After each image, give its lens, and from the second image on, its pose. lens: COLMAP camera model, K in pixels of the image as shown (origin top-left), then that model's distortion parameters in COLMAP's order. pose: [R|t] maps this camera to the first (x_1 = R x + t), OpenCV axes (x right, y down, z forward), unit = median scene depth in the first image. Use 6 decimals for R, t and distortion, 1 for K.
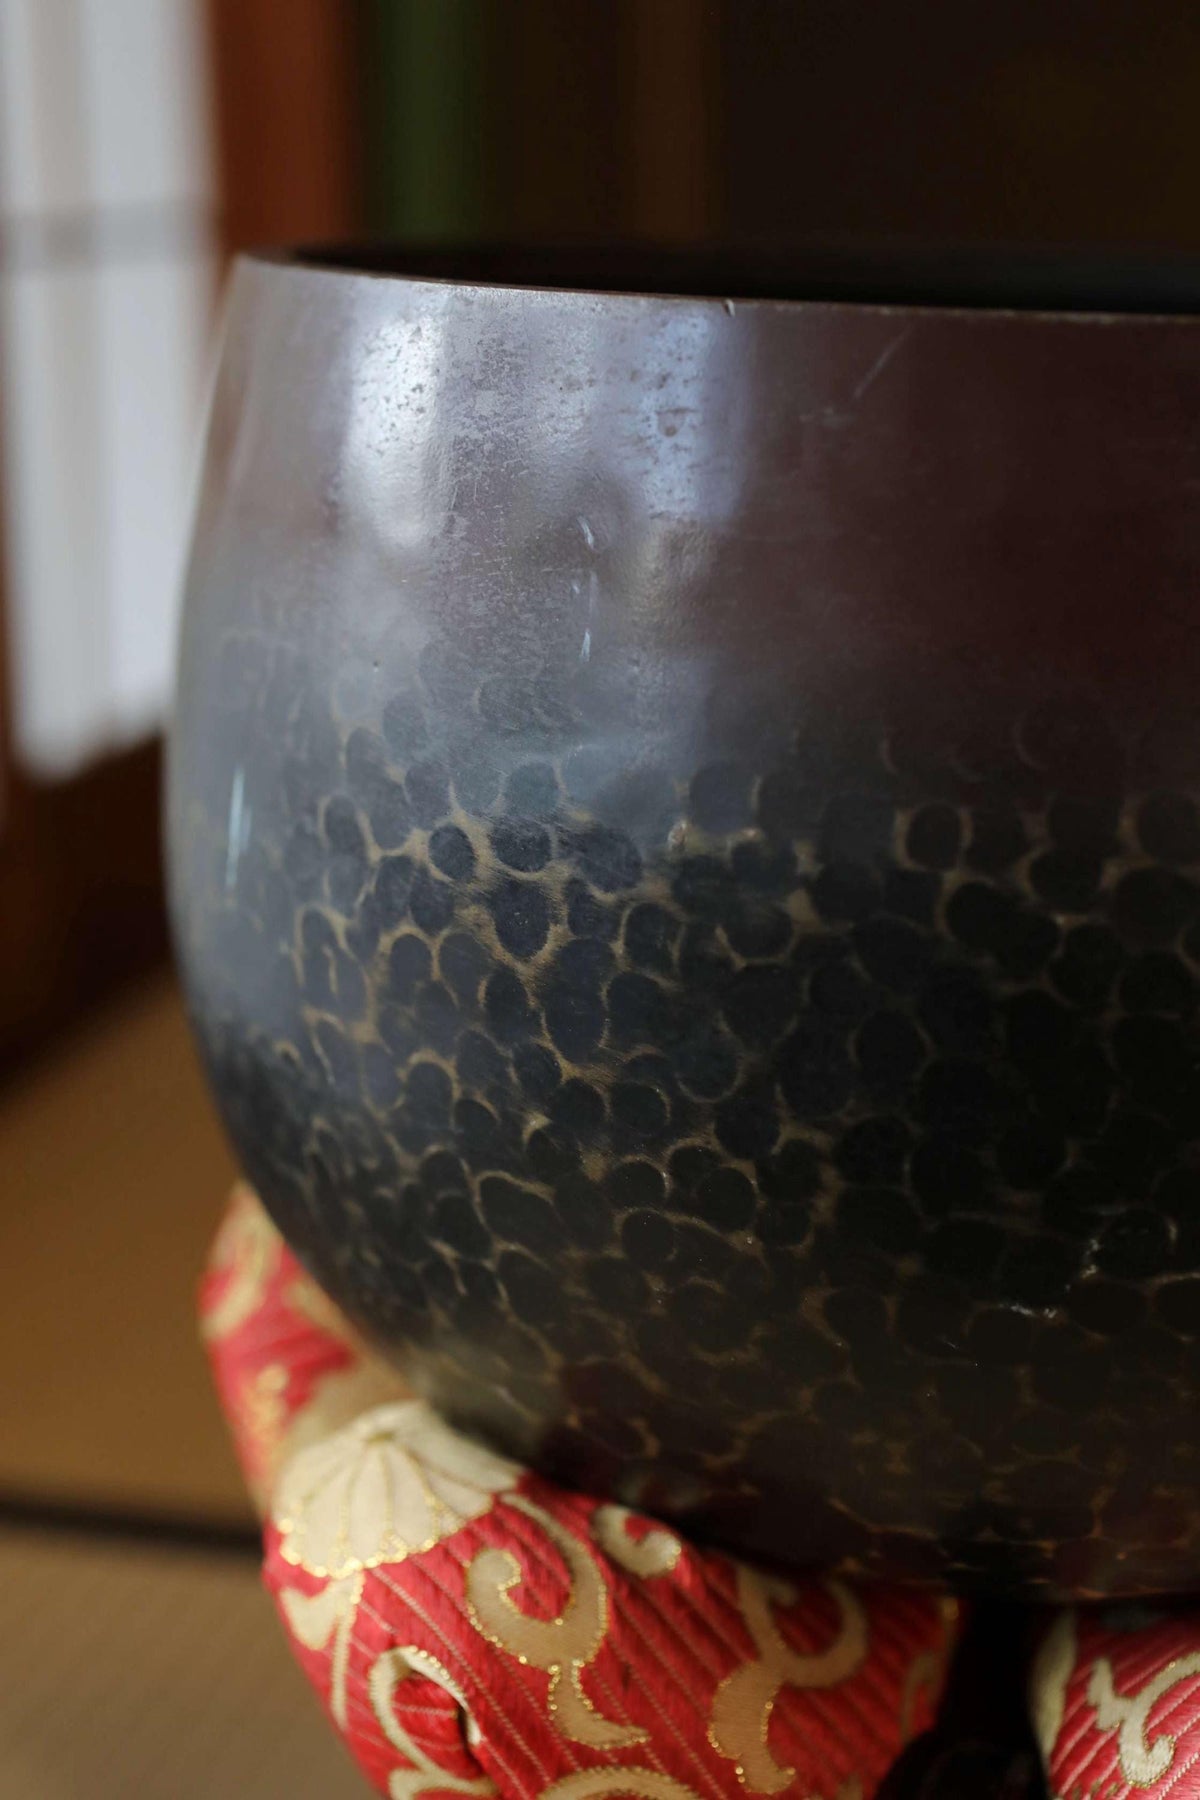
lens RADIAL K [[2869.1, 0, 550.0], [0, 2869.1, 1008.4], [0, 0, 1]] dist [0.065117, 0.000000]
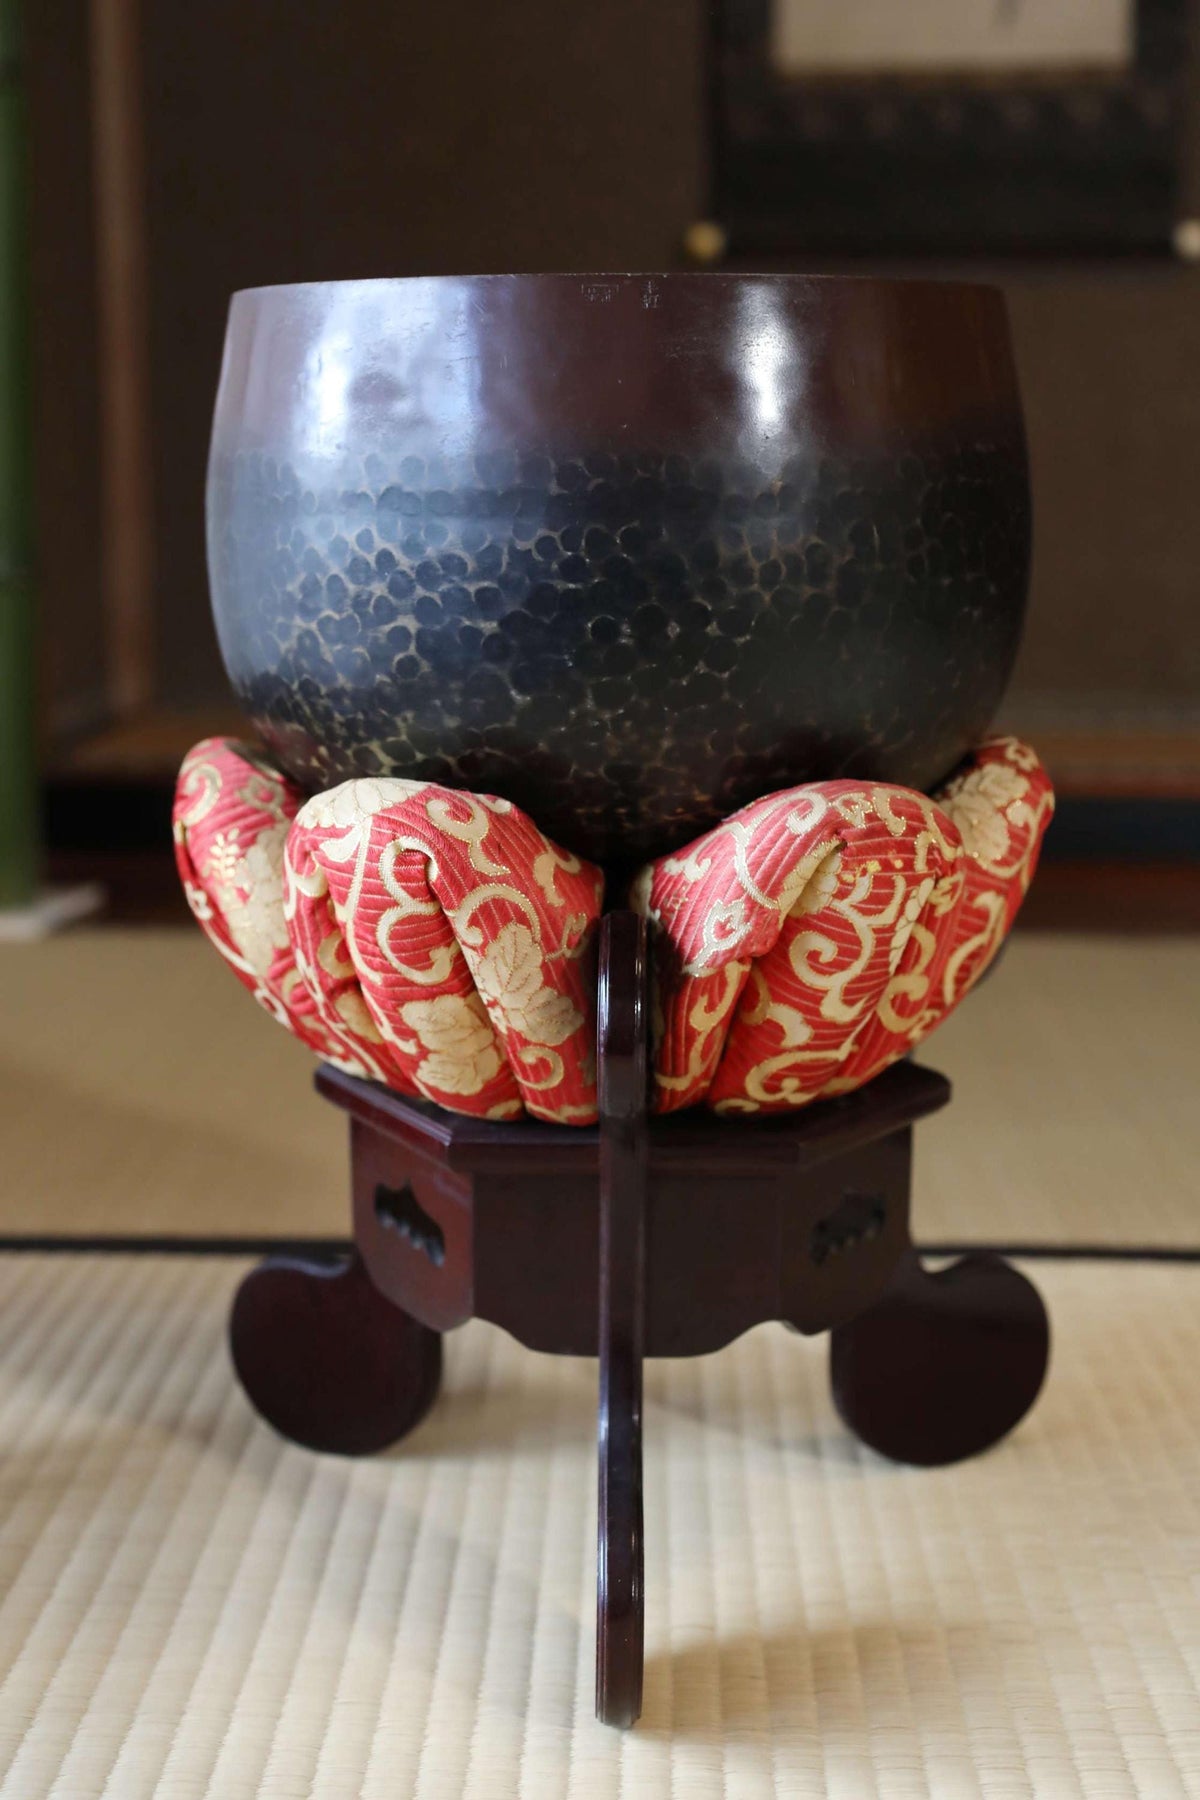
lens RADIAL K [[2869.1, 0, 551.8], [0, 2869.1, 897.9], [0, 0, 1]] dist [0.065117, 0.000000]
pose [[0.956360, 0.002097, 0.292183, -0.585272], [0.040115, 0.989563, -0.138405, 0.576102], [-0.289424, 0.144086, 0.946294, -1.135084]]
